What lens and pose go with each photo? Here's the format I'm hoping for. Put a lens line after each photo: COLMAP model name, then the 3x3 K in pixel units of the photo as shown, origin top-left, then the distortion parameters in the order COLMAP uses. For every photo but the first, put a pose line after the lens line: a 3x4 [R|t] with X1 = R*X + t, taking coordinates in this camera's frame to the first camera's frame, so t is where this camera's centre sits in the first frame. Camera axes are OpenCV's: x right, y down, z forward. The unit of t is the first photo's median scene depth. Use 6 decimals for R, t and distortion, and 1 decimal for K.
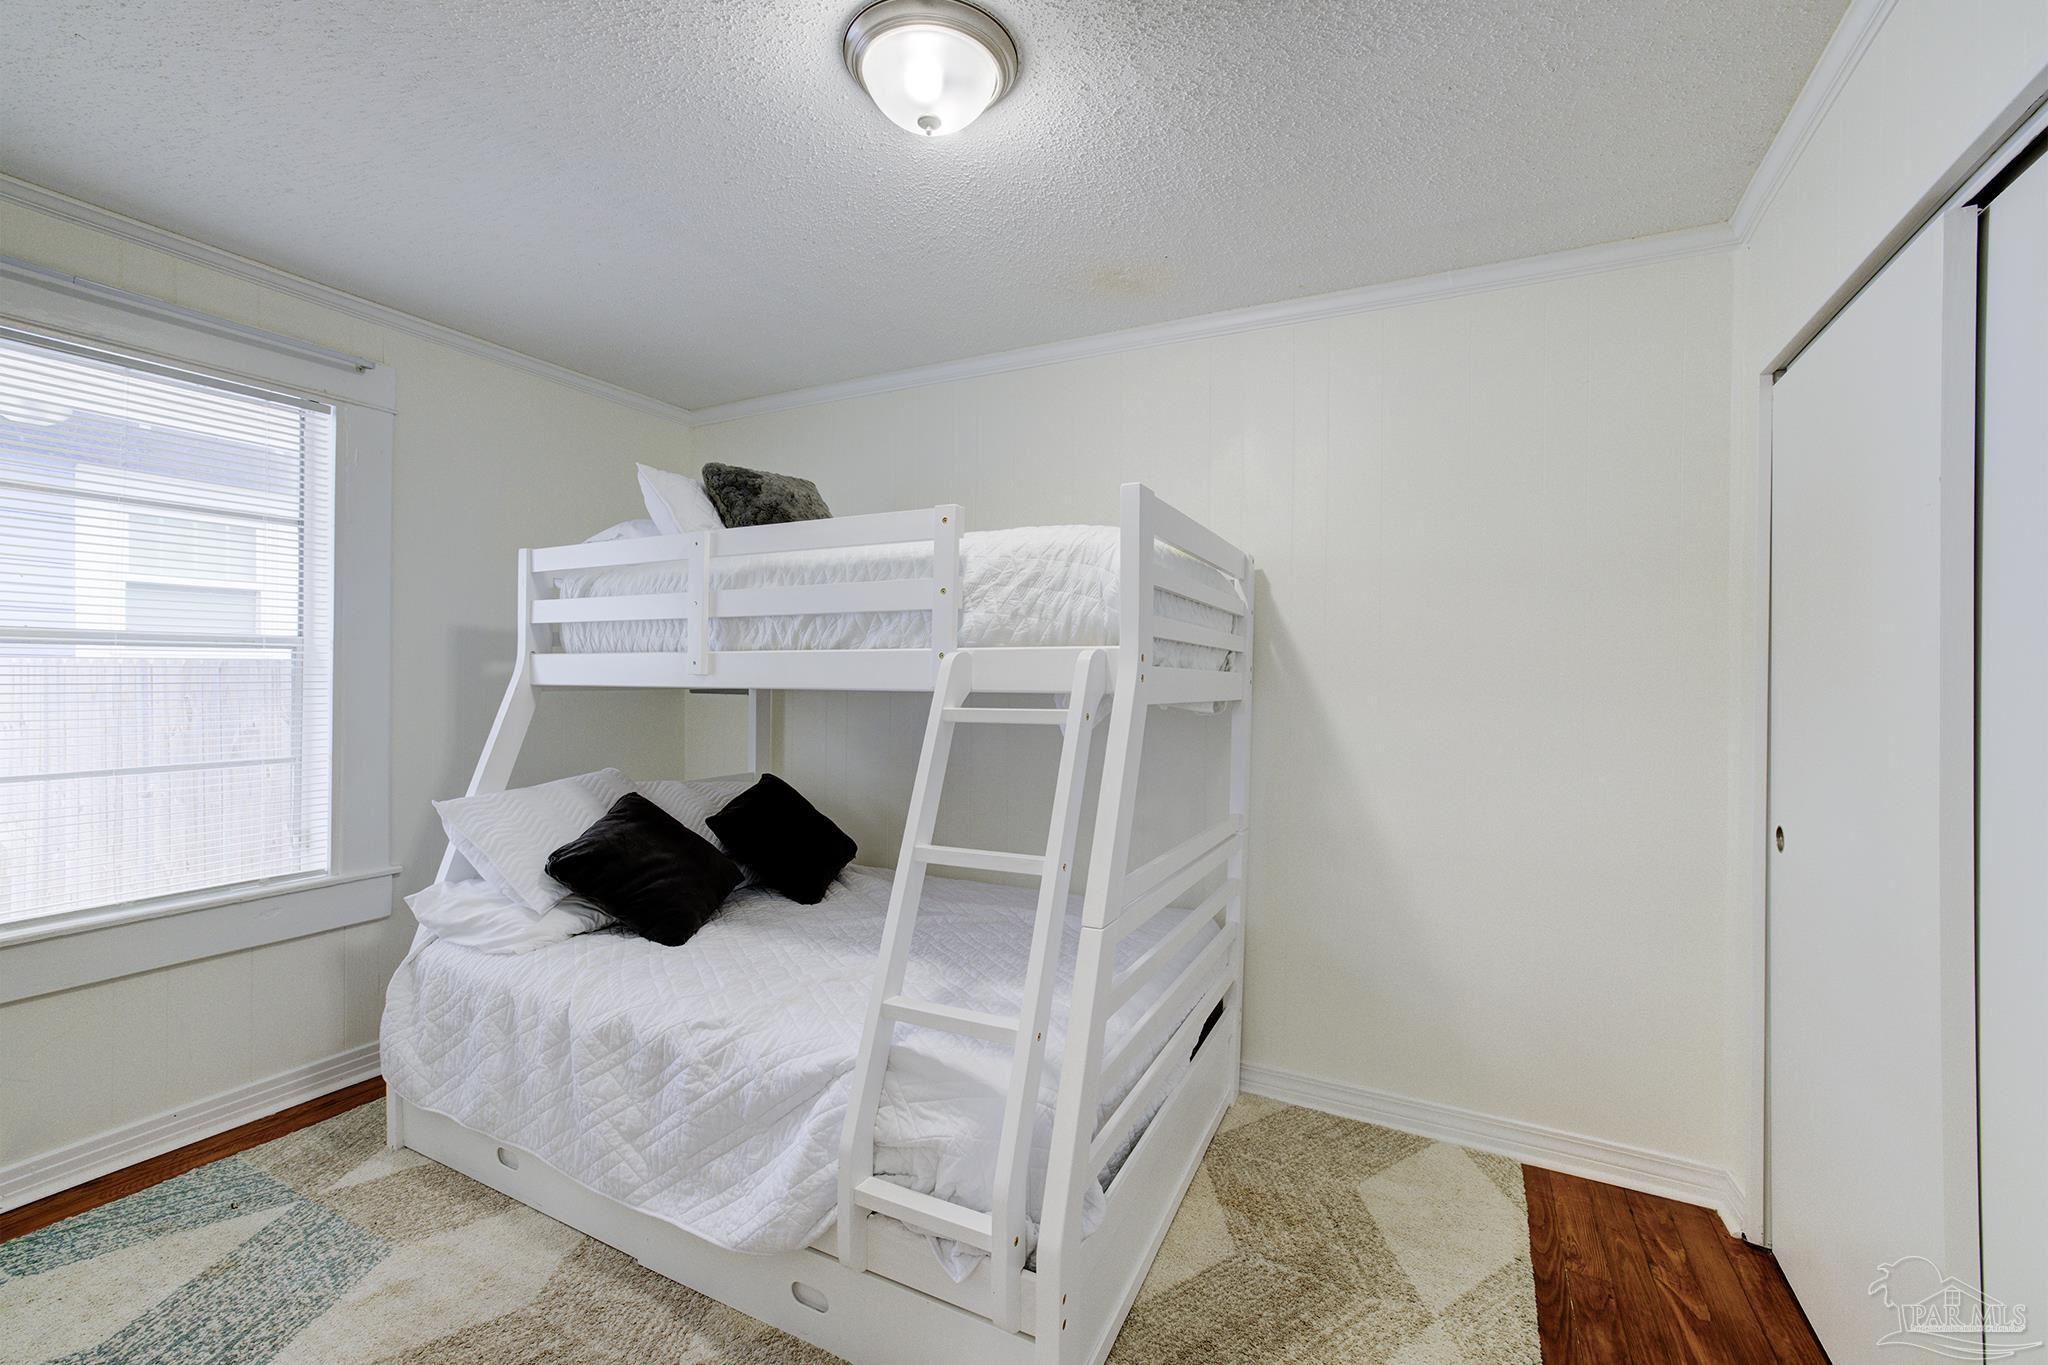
lens RADIAL K [[865.2, 0, 1012.9], [0, 865.2, 676.2], [0, 0, 1]] dist [0.000624, 0.000319]
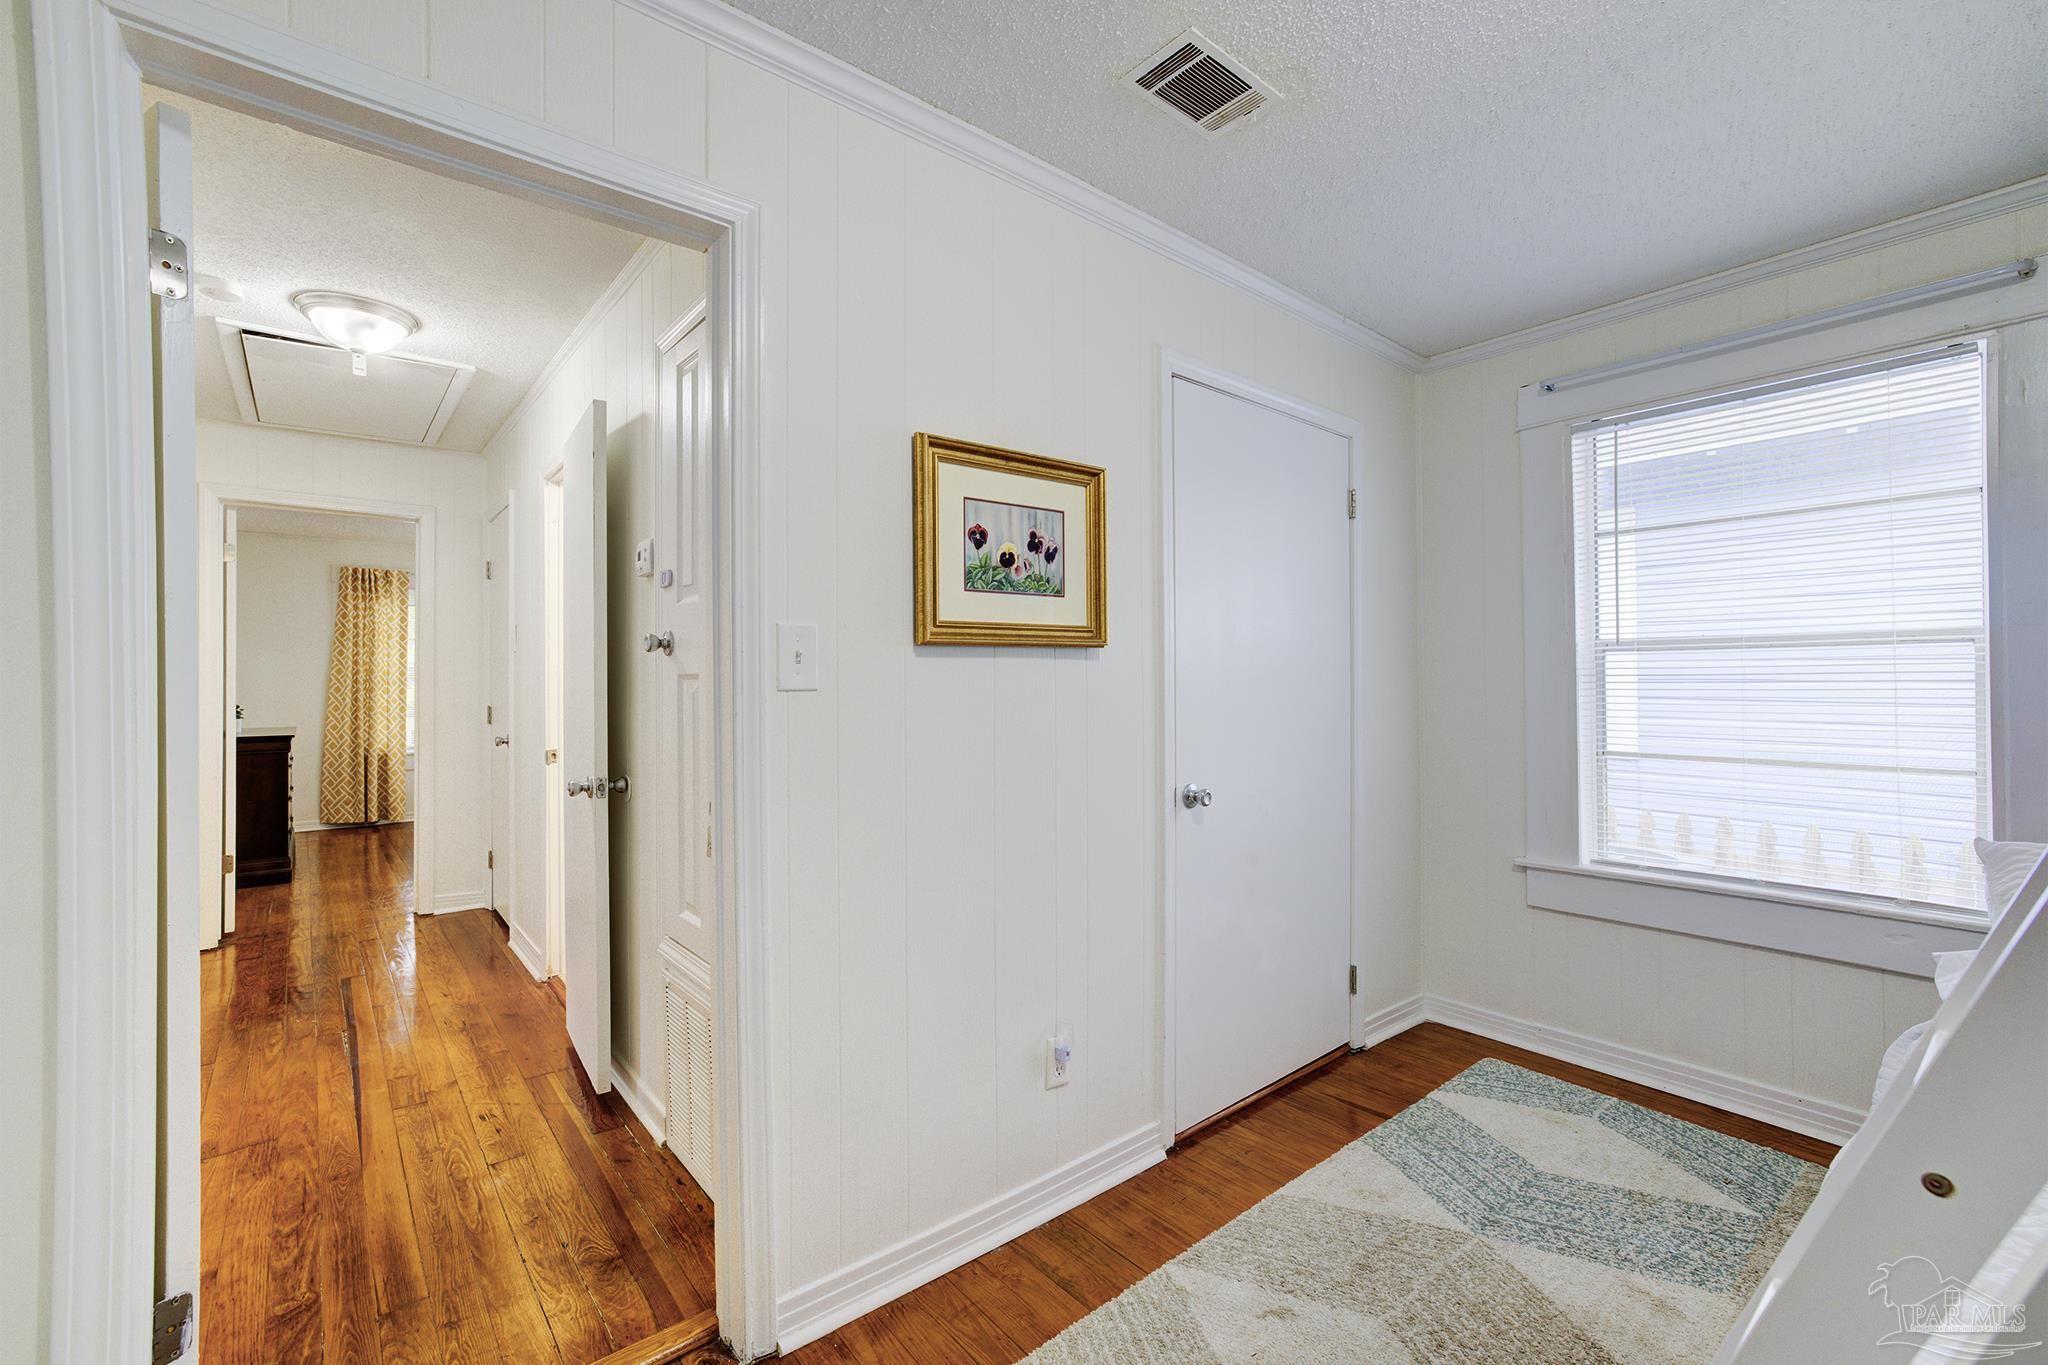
lens RADIAL K [[865.2, 0, 1012.9], [0, 865.2, 676.2], [0, 0, 1]] dist [0.000624, 0.000319]
pose [[-0.402520, -0.006504, -0.915388, 0.372880], [-0.001389, 0.999978, -0.006494, 0.009619], [0.915410, -0.001342, -0.402520, 0.577938]]
